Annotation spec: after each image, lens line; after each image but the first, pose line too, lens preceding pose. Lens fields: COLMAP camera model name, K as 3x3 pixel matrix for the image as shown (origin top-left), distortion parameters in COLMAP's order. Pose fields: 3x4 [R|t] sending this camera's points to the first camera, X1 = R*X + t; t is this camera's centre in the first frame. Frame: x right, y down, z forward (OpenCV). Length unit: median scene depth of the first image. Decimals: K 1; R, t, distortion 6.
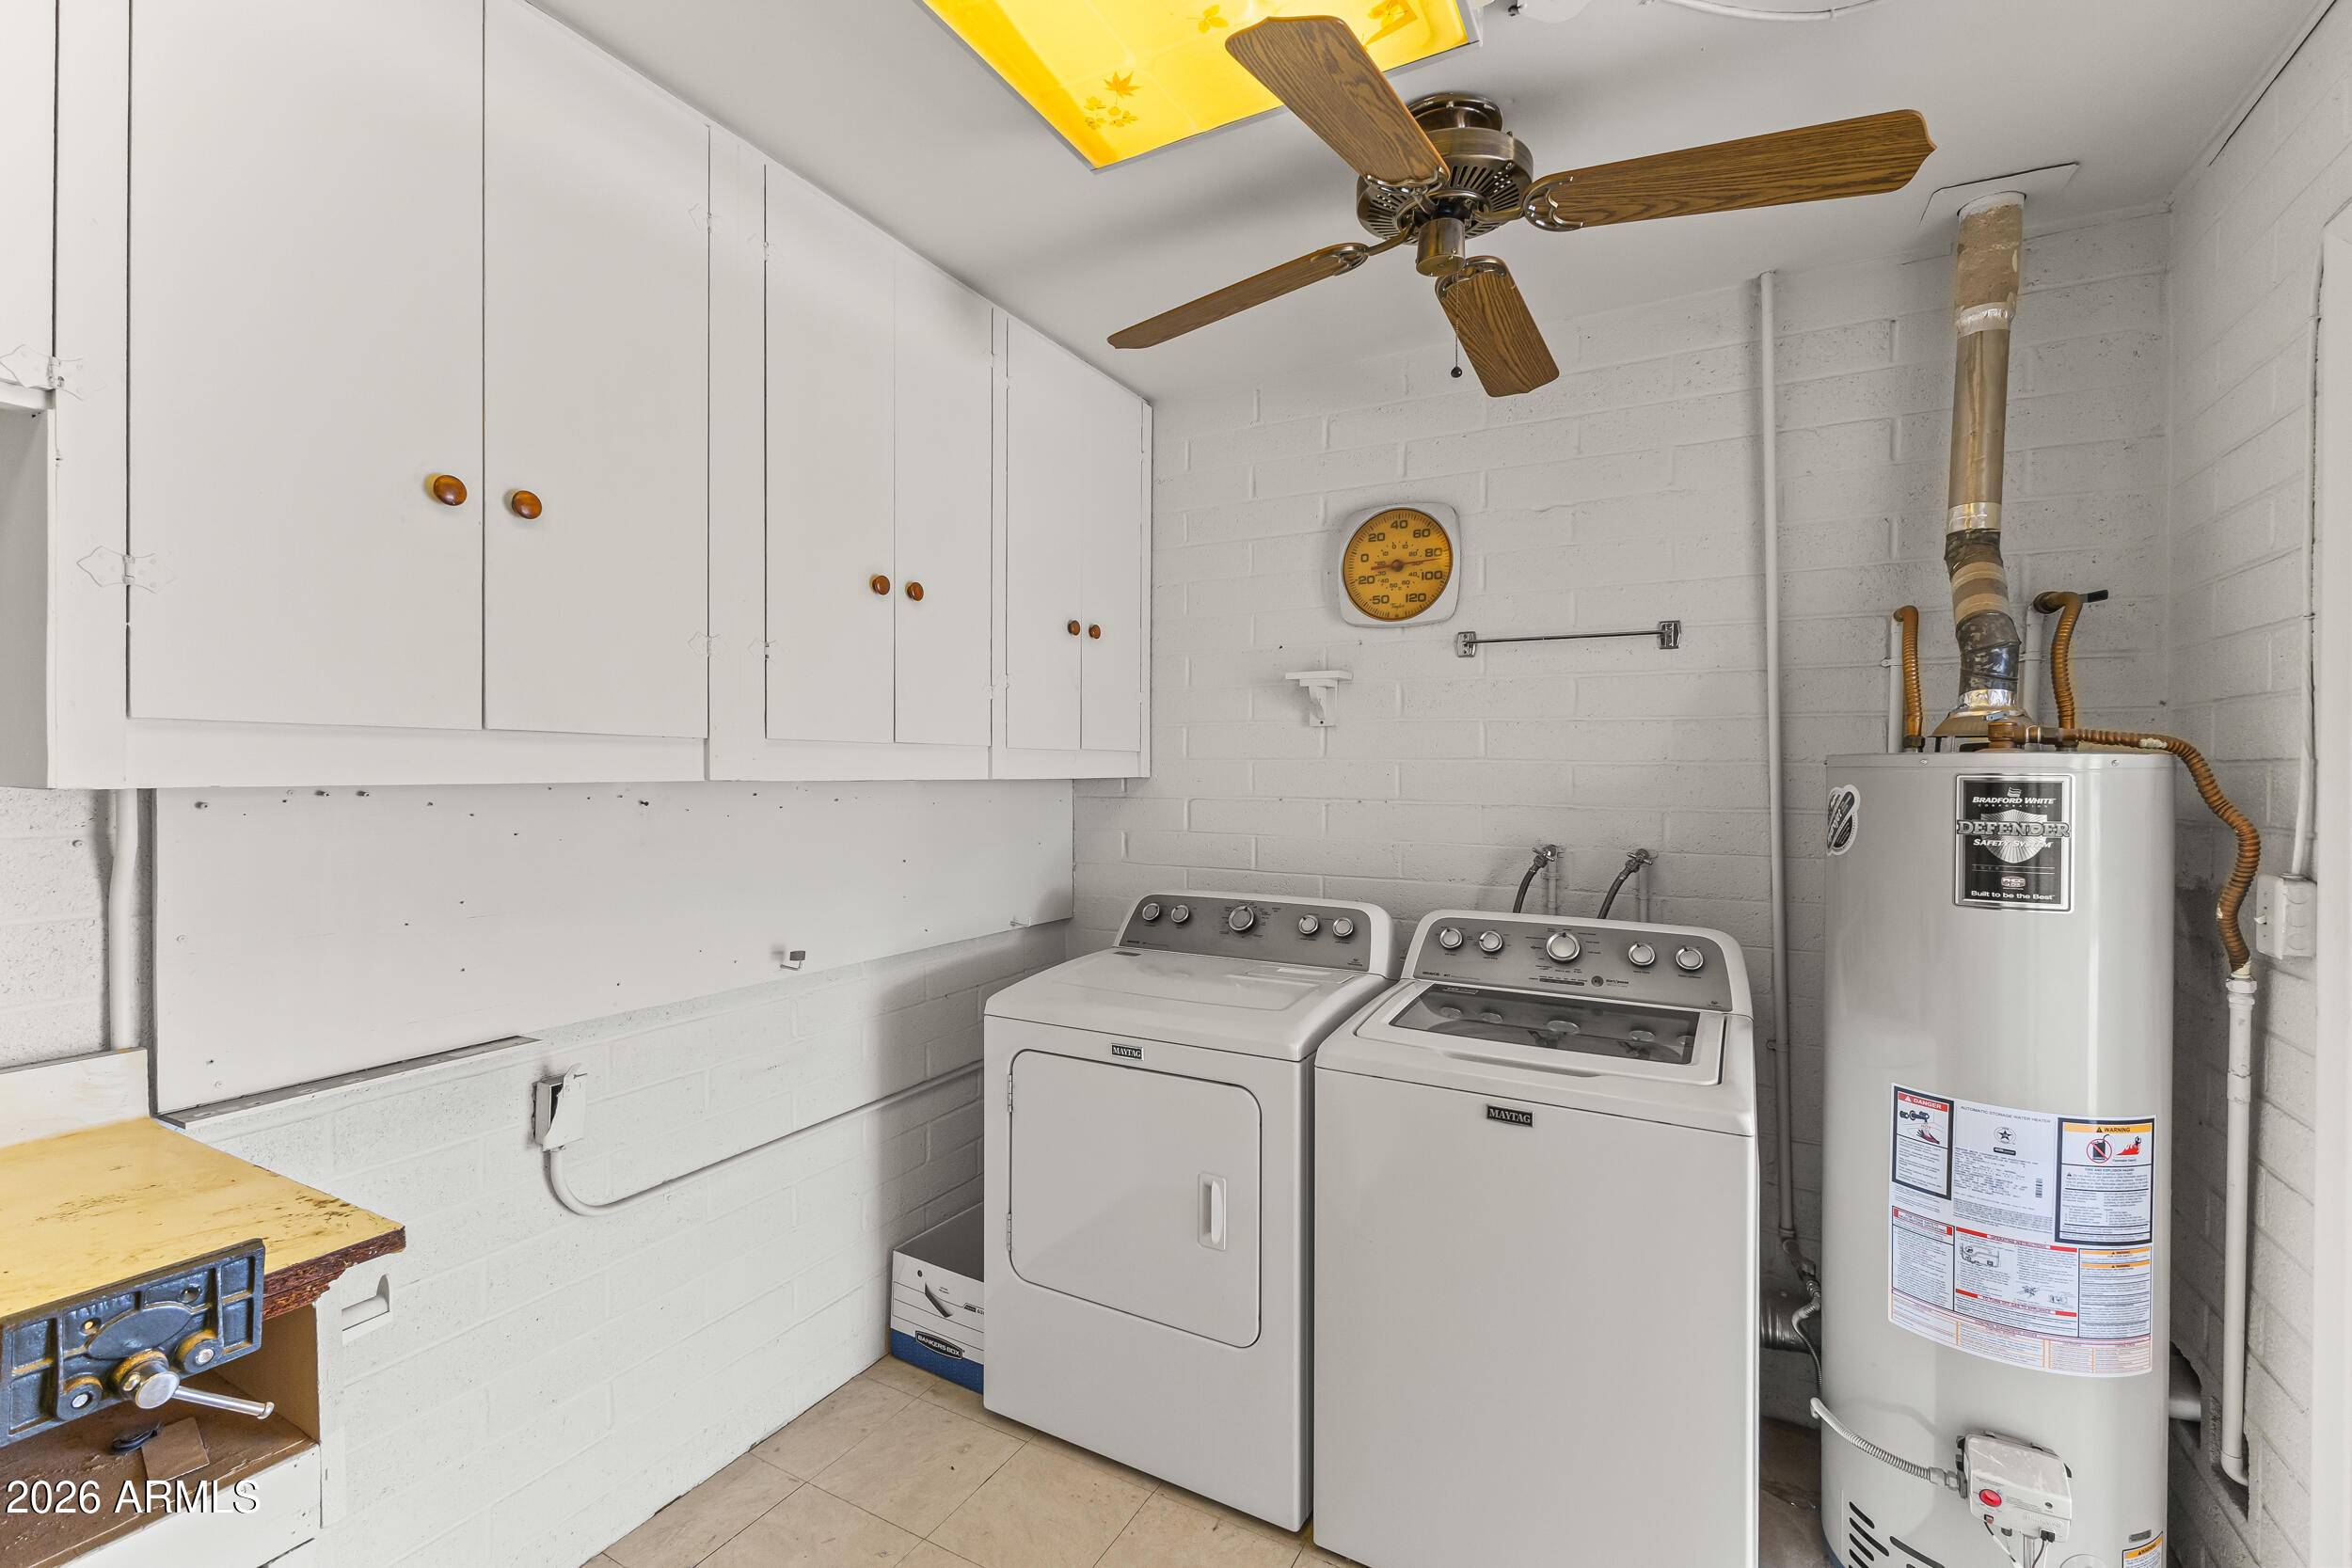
lens RADIAL K [[1009.5, 0, 1186.4], [0, 1009.5, 775.9], [0, 0, 1]] dist [-0.000009, -0.000302]
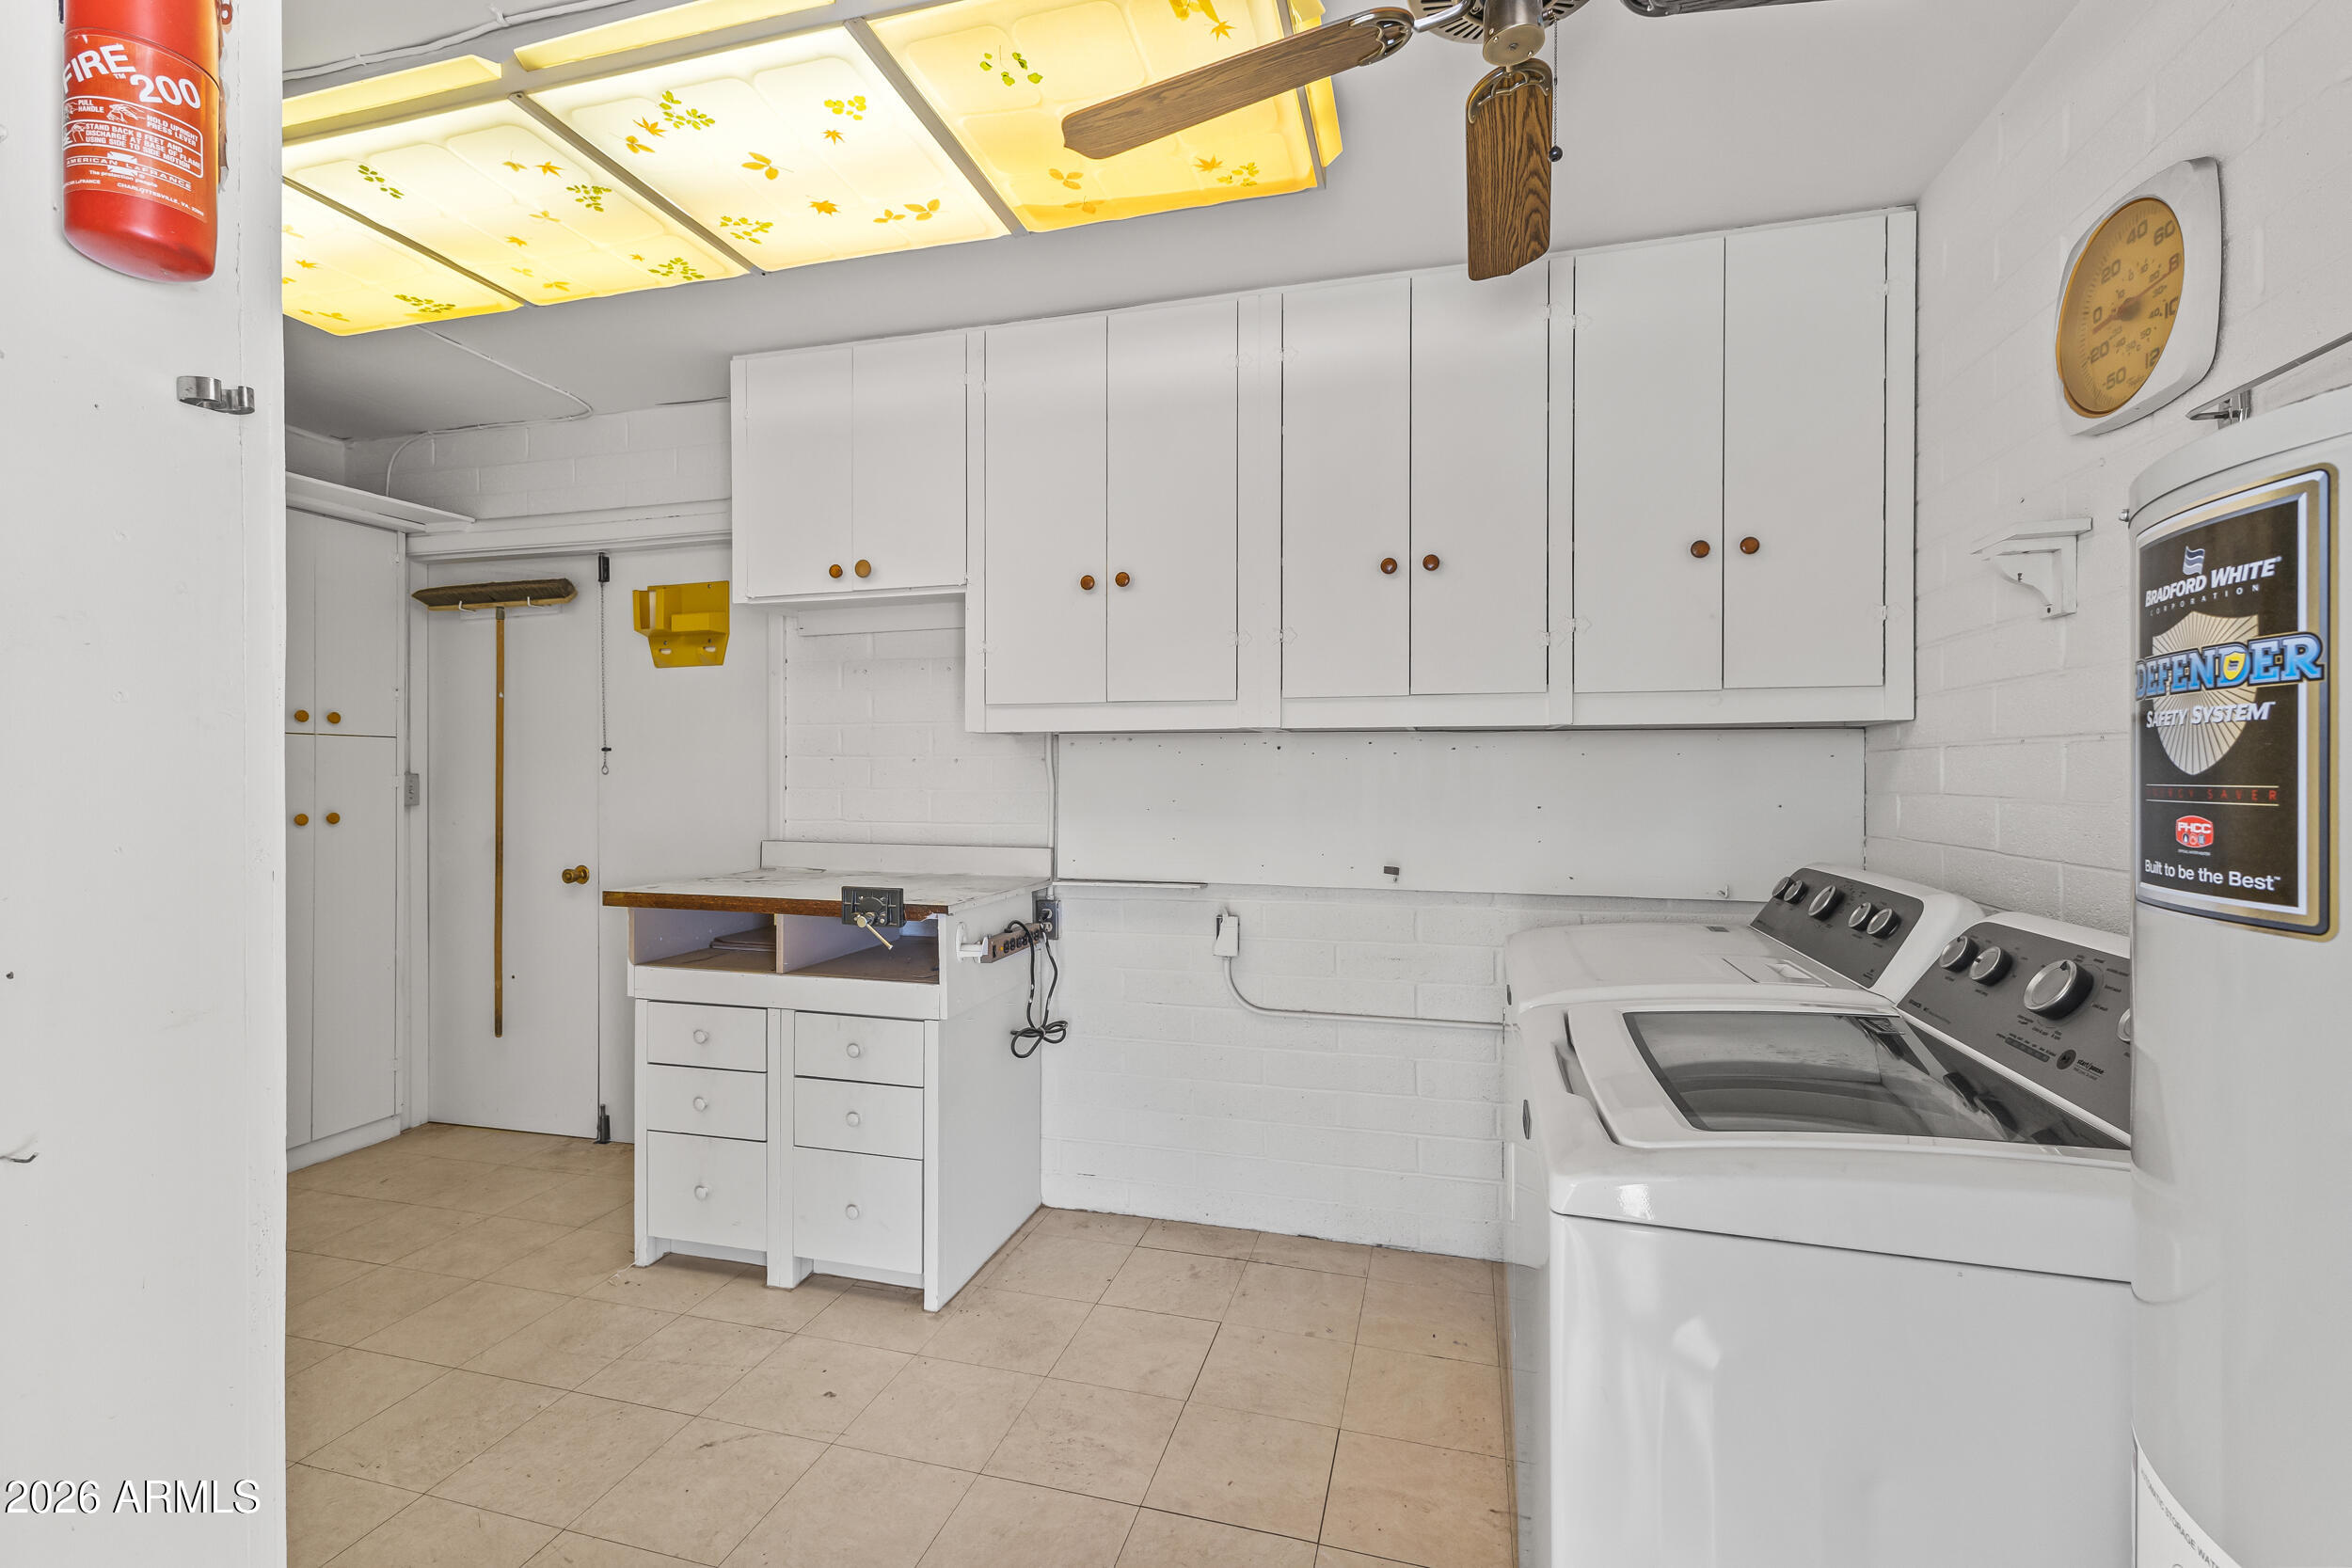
lens RADIAL K [[1015.7, 0, 1175.4], [0, 1015.7, 767.0], [0, 0, 1]] dist [0.006812, -0.000800]
pose [[0.232245, -0.011026, -0.972595, 0.920779], [-0.000045, 0.999936, -0.011347, 0.075633], [0.972657, 0.002679, 0.232229, 0.516370]]
